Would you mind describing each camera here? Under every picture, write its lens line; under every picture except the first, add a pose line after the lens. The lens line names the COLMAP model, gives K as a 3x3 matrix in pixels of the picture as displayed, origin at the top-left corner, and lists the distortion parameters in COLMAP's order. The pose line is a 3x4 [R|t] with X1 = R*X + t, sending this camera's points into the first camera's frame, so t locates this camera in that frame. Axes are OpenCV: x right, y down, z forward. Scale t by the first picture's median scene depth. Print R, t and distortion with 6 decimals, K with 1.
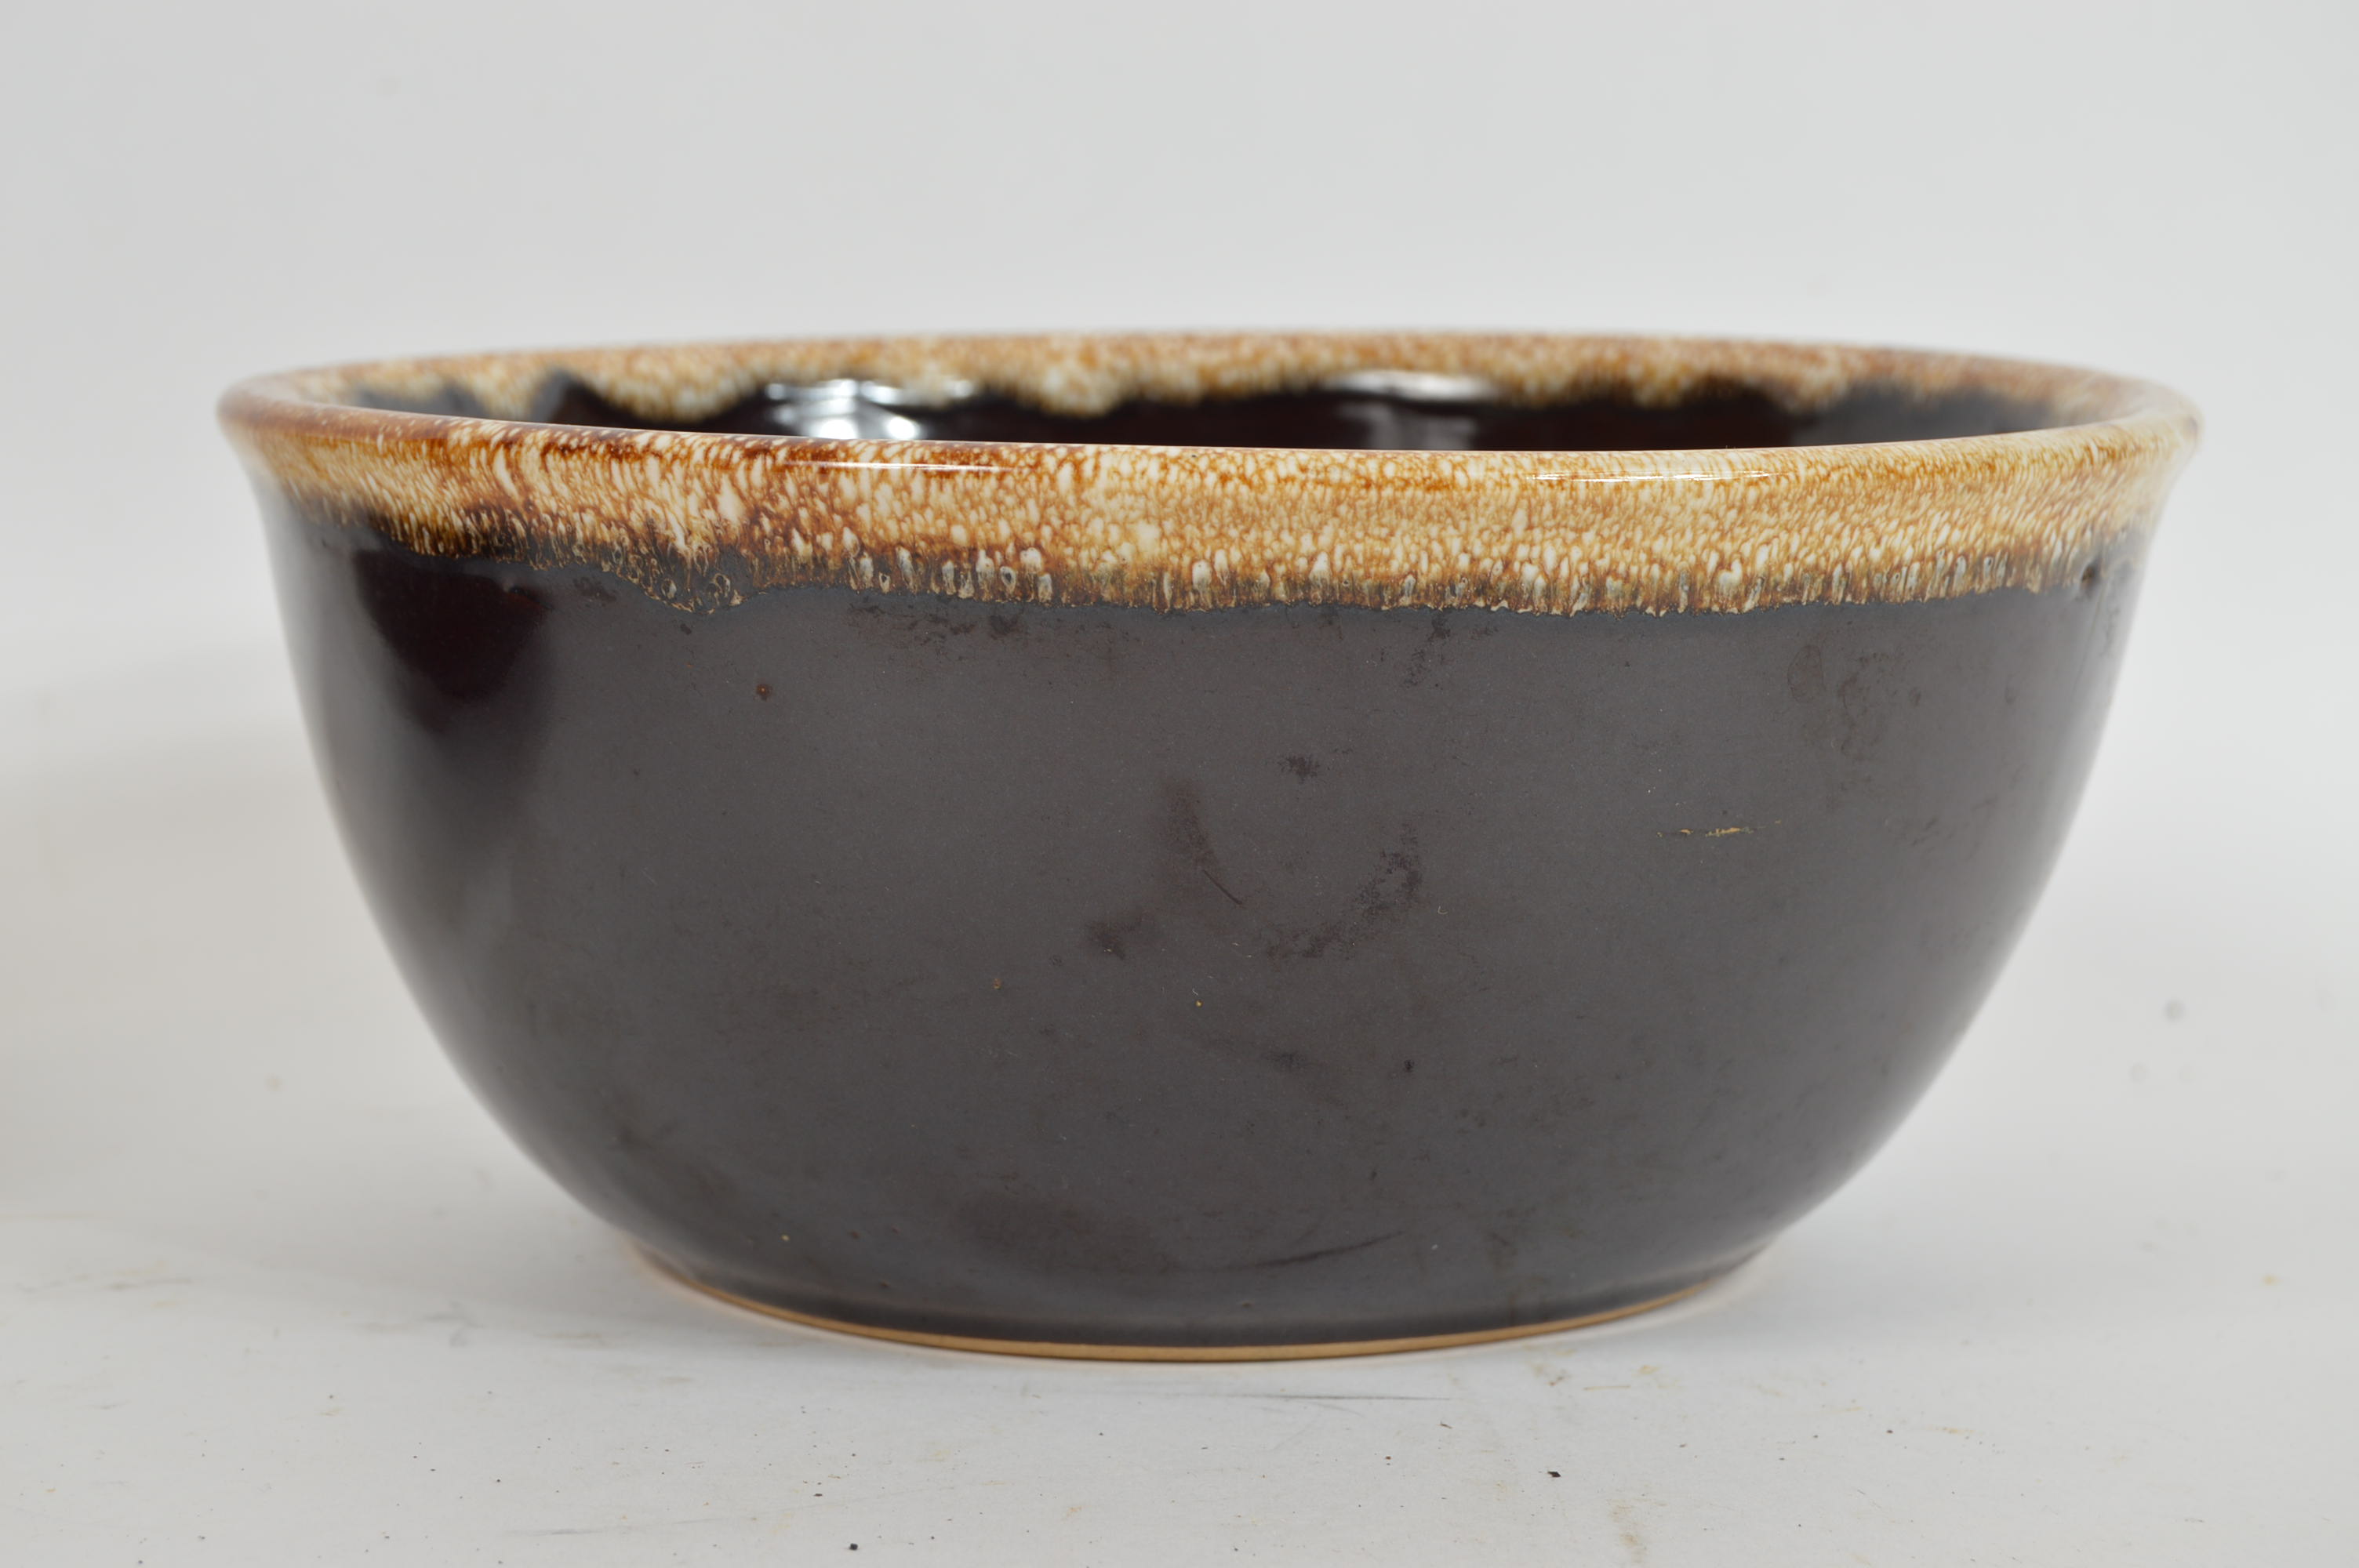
lens RADIAL K [[5437.9, 0, 1179.5], [0, 5437.9, 784.0], [0, 0, 1]] dist [-0.027119, -0.052480]
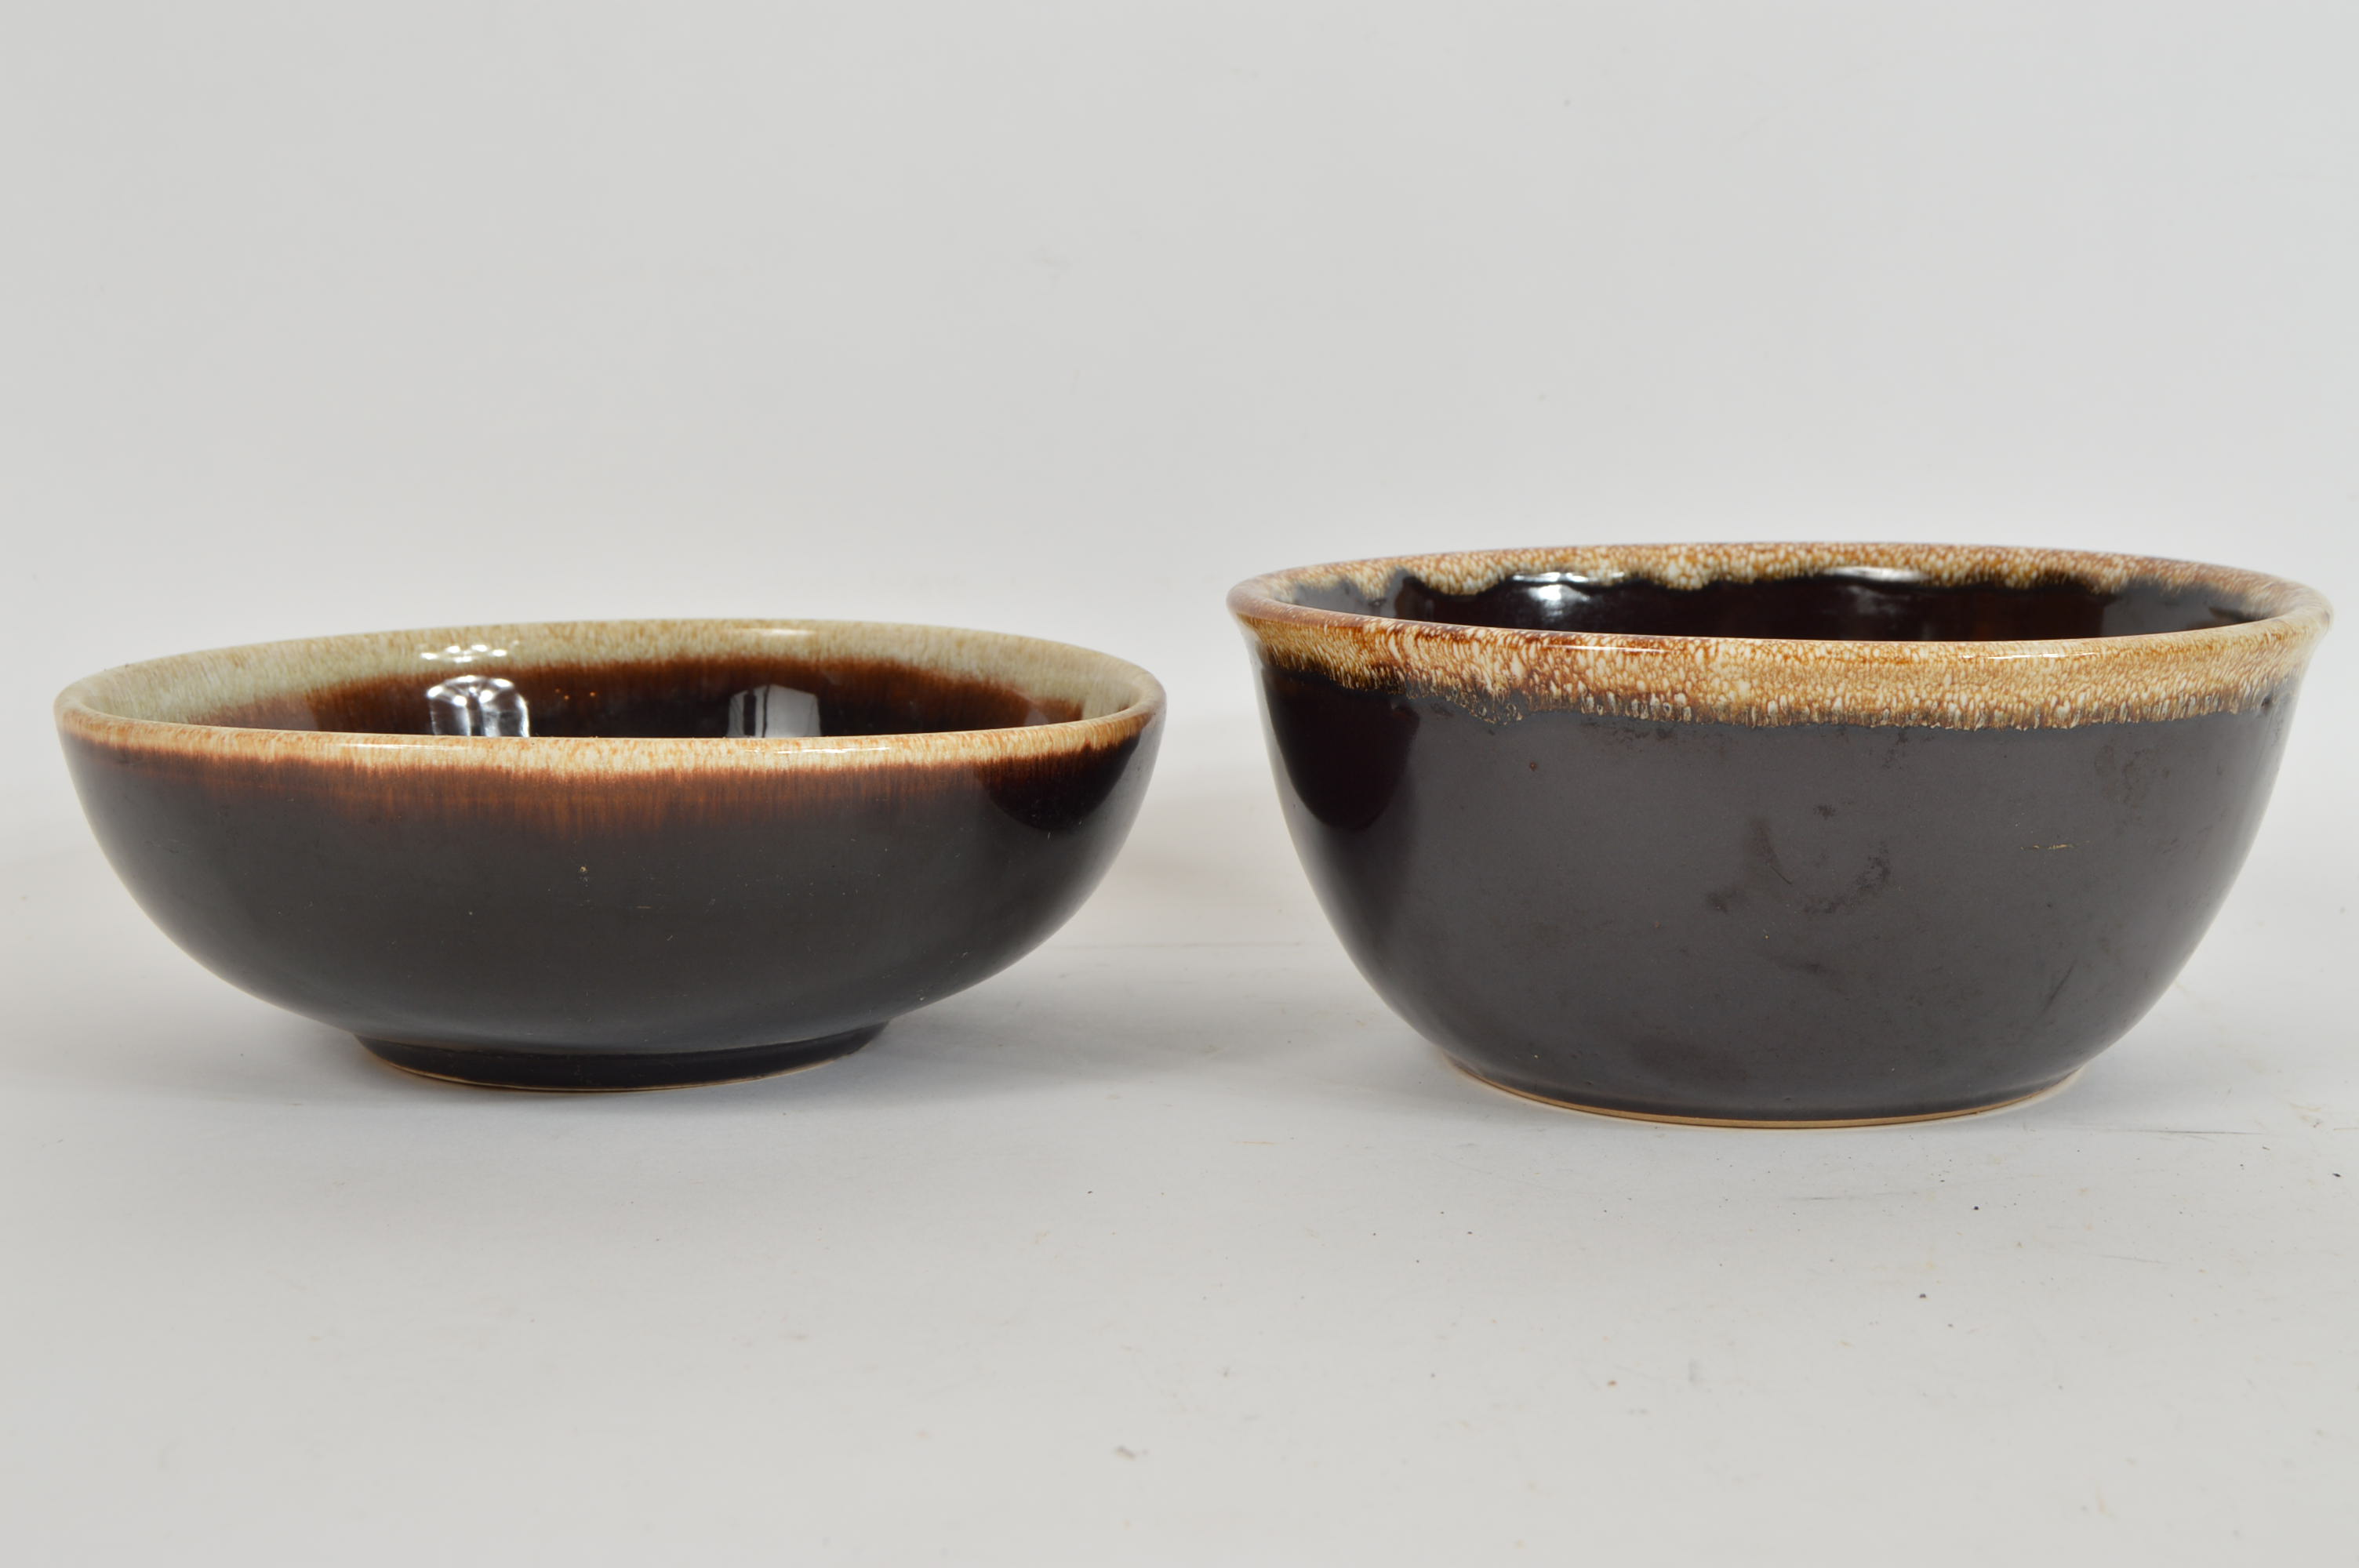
lens RADIAL K [[3386.6, 0, 1179.5], [0, 3386.6, 784.0], [0, 0, 1]] dist [-0.049247, 0.000542]
pose [[0.988855, 0.010204, -0.148531, -0.023866], [-0.007766, 0.999826, 0.016984, -0.029898], [0.148678, -0.015641, 0.988762, -0.168522]]
